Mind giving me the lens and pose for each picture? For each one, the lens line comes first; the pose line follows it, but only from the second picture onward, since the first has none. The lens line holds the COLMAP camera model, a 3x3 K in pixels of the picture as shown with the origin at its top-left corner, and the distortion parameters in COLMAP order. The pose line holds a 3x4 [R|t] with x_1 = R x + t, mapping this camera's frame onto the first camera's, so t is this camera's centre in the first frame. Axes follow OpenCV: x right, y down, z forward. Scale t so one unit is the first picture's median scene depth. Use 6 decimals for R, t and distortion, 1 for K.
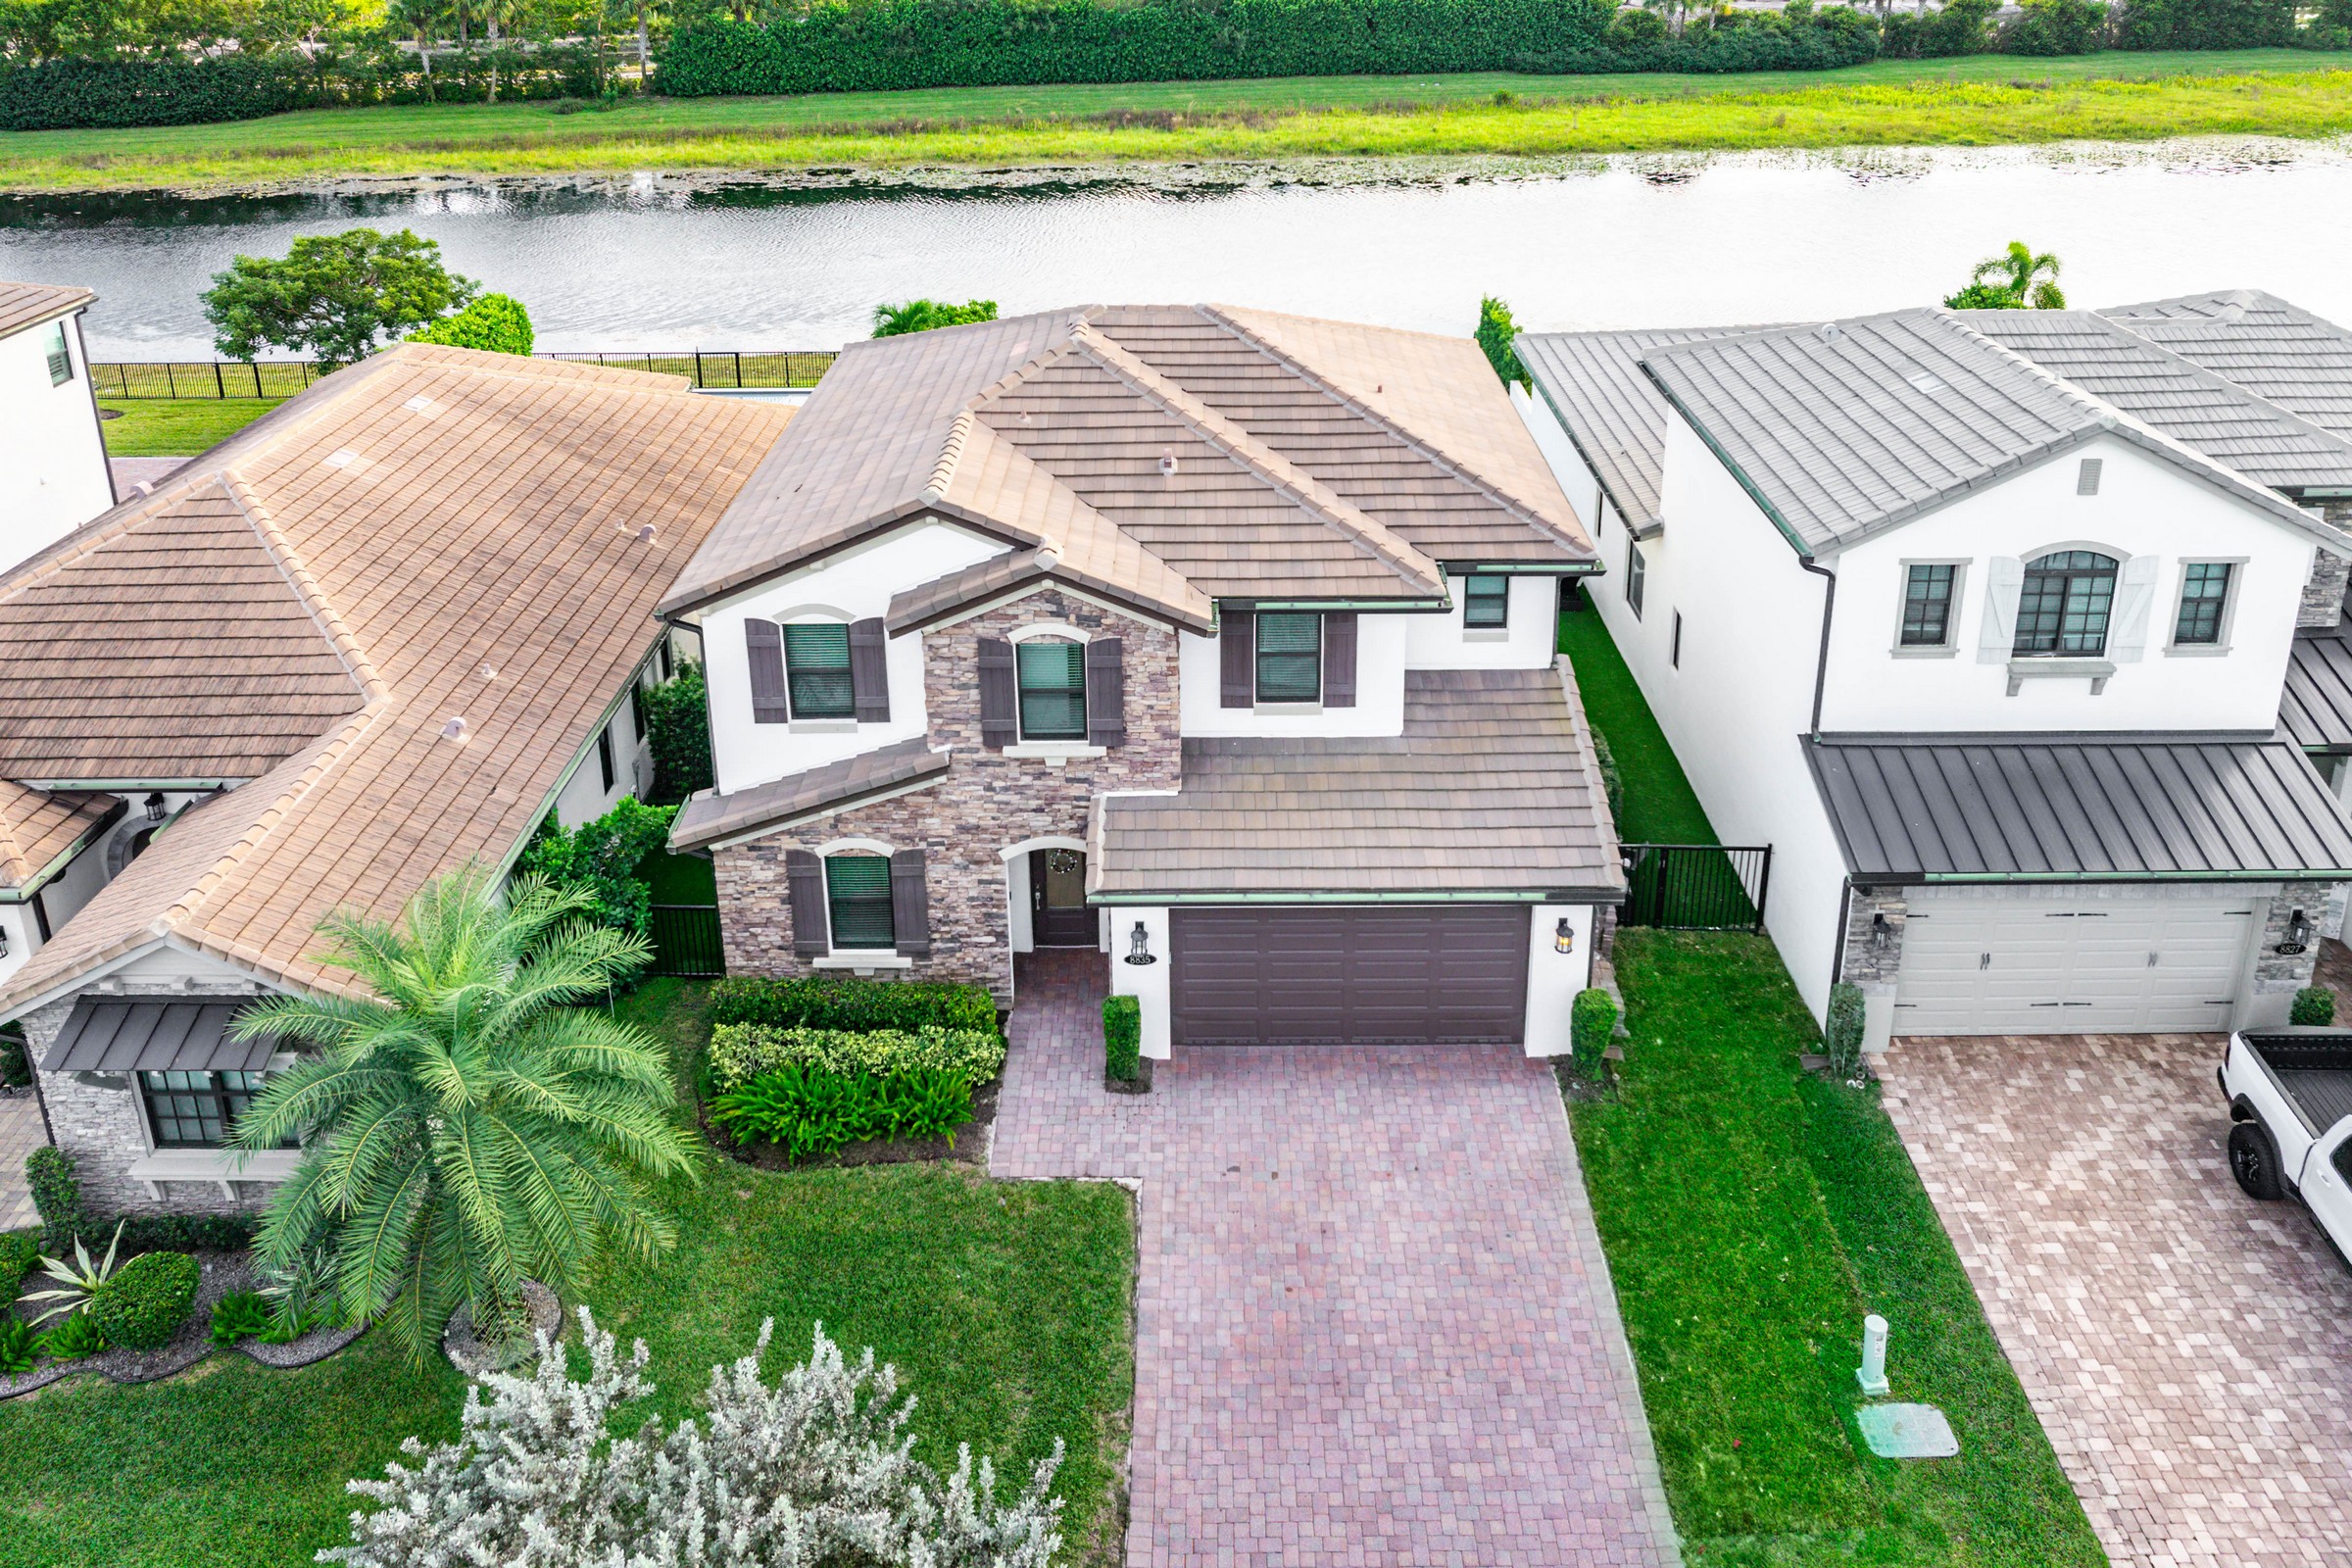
lens RADIAL K [[1600.8, 0, 1168.0], [0, 1600.8, 610.7], [0, 0, 1]] dist [-0.002438, 0.000243]
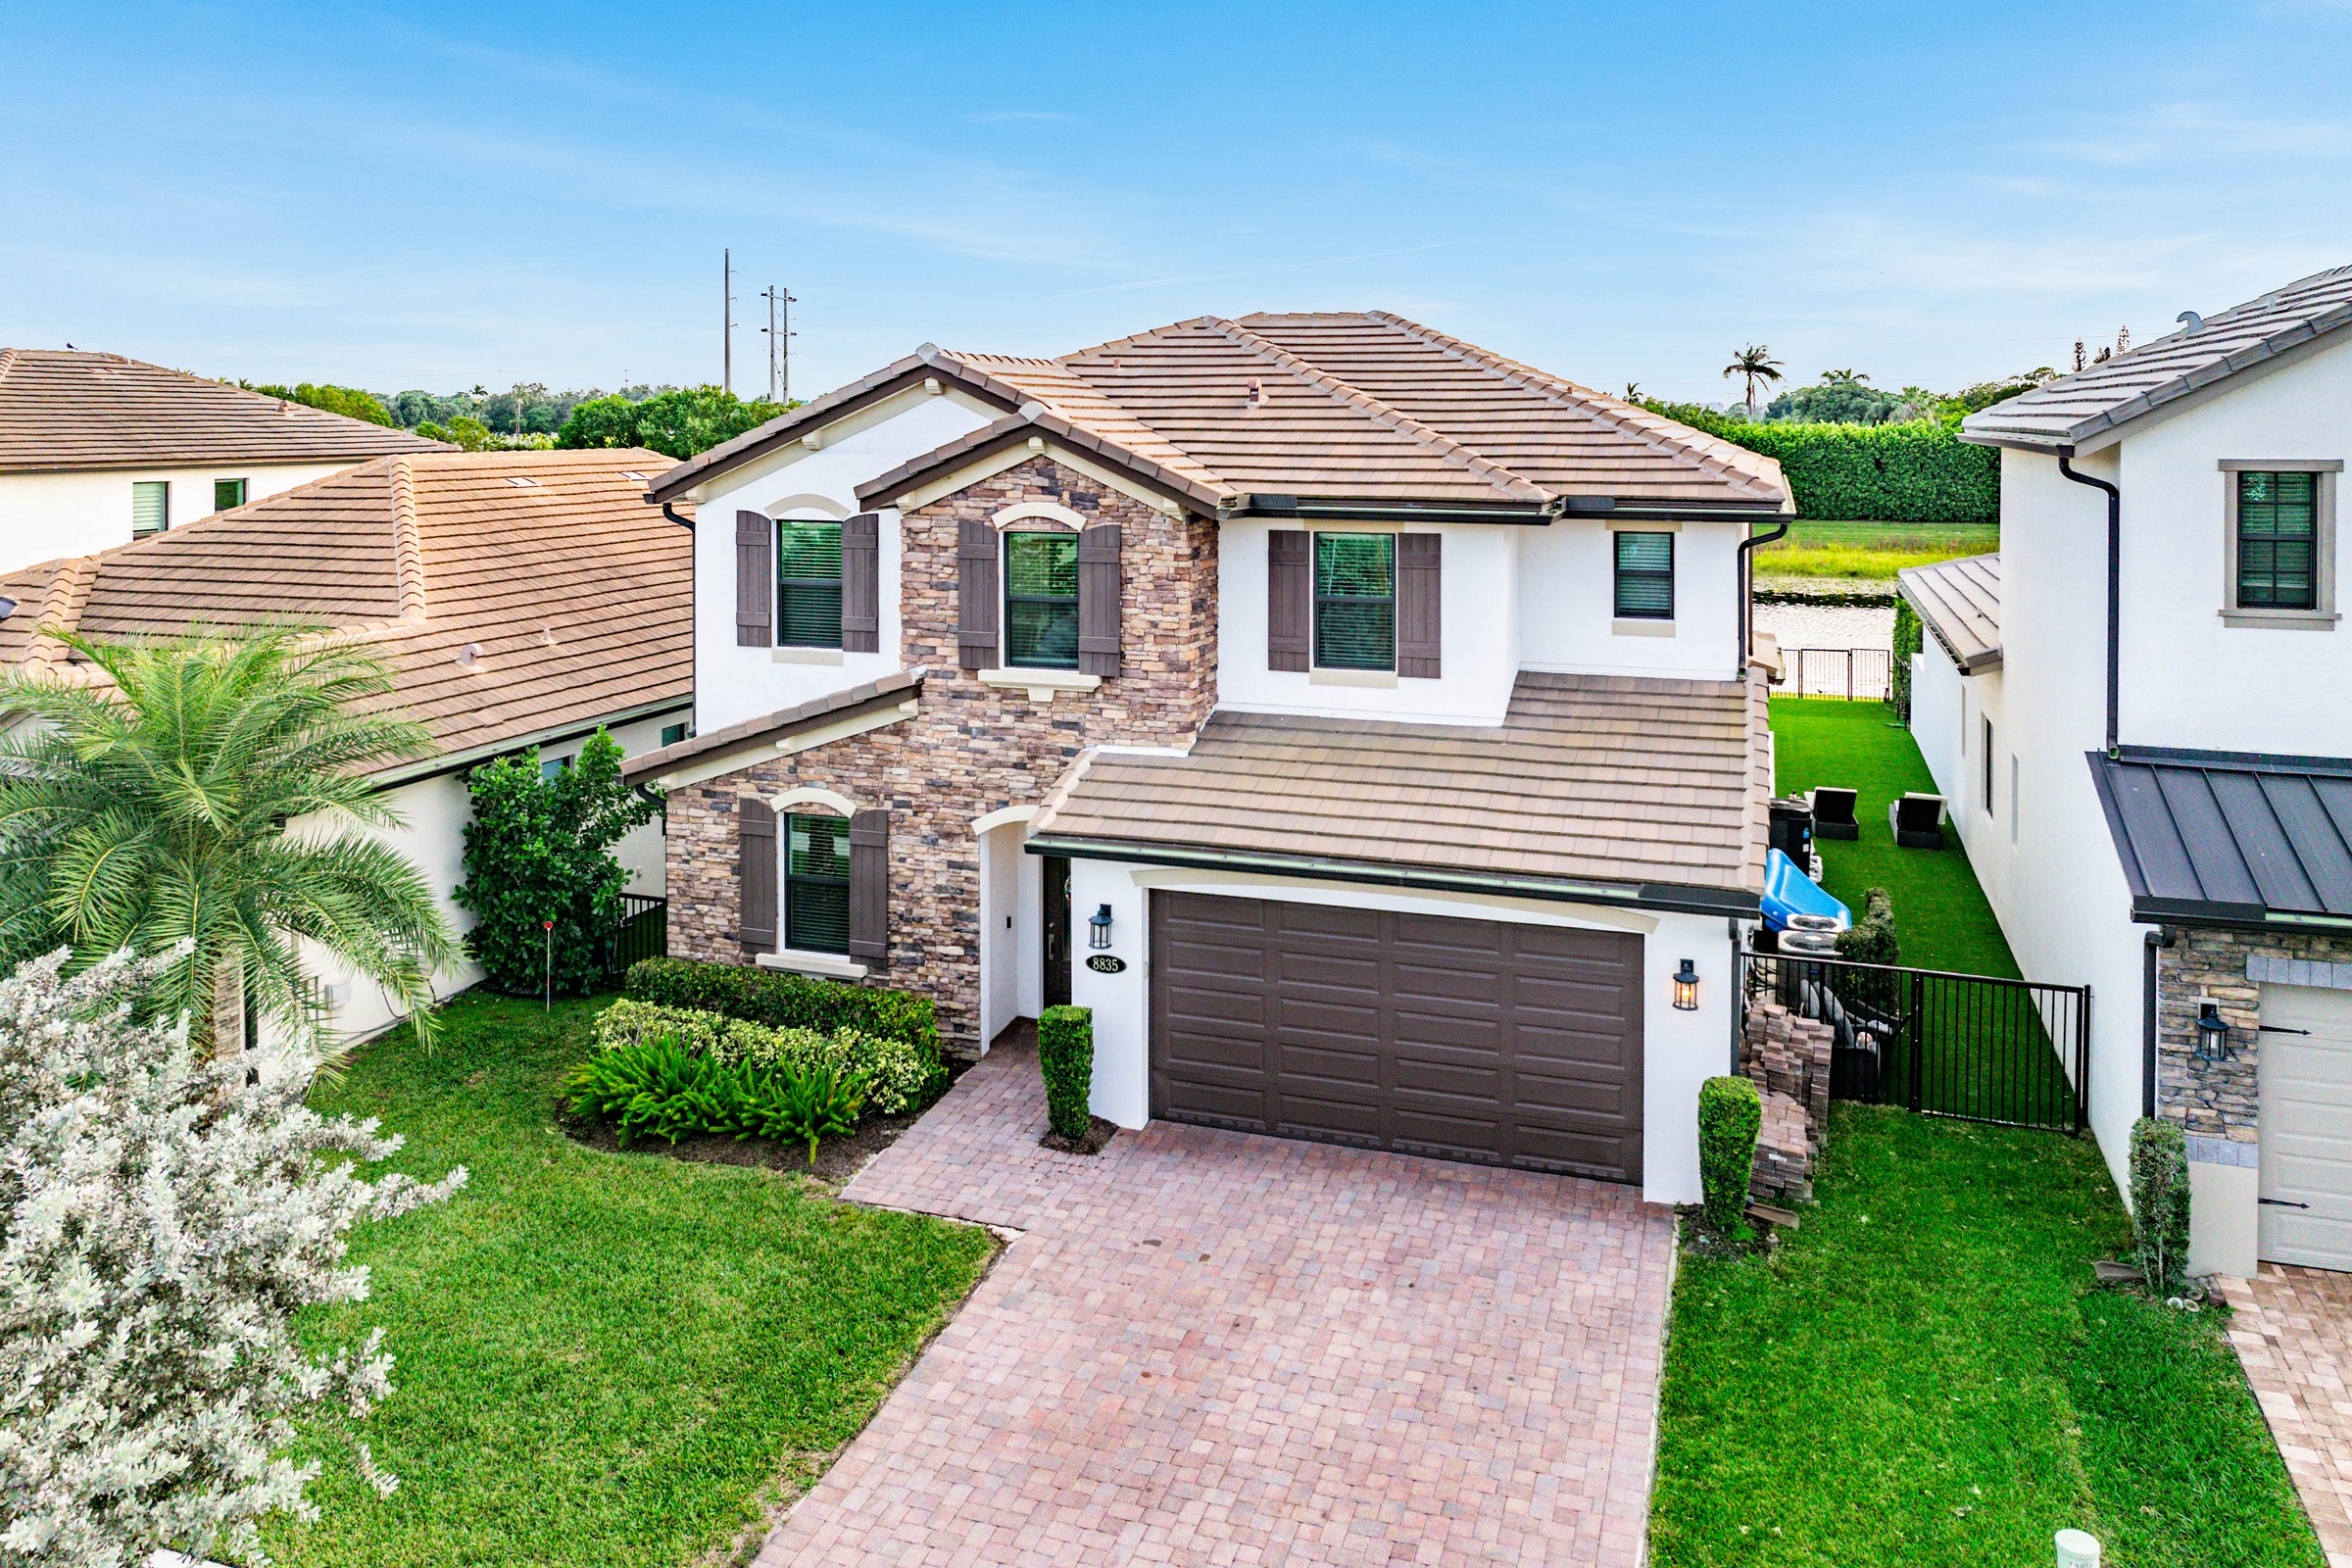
lens RADIAL K [[1672.3, 0, 1193.5], [0, 1672.3, 634.2], [0, 0, 1]] dist [-0.005571, 0.002815]
pose [[0.951695, 0.056298, -0.301839, 0.249446], [-0.145312, 0.948570, -0.281245, 0.285413], [0.270482, 0.311520, 0.910931, 0.248973]]
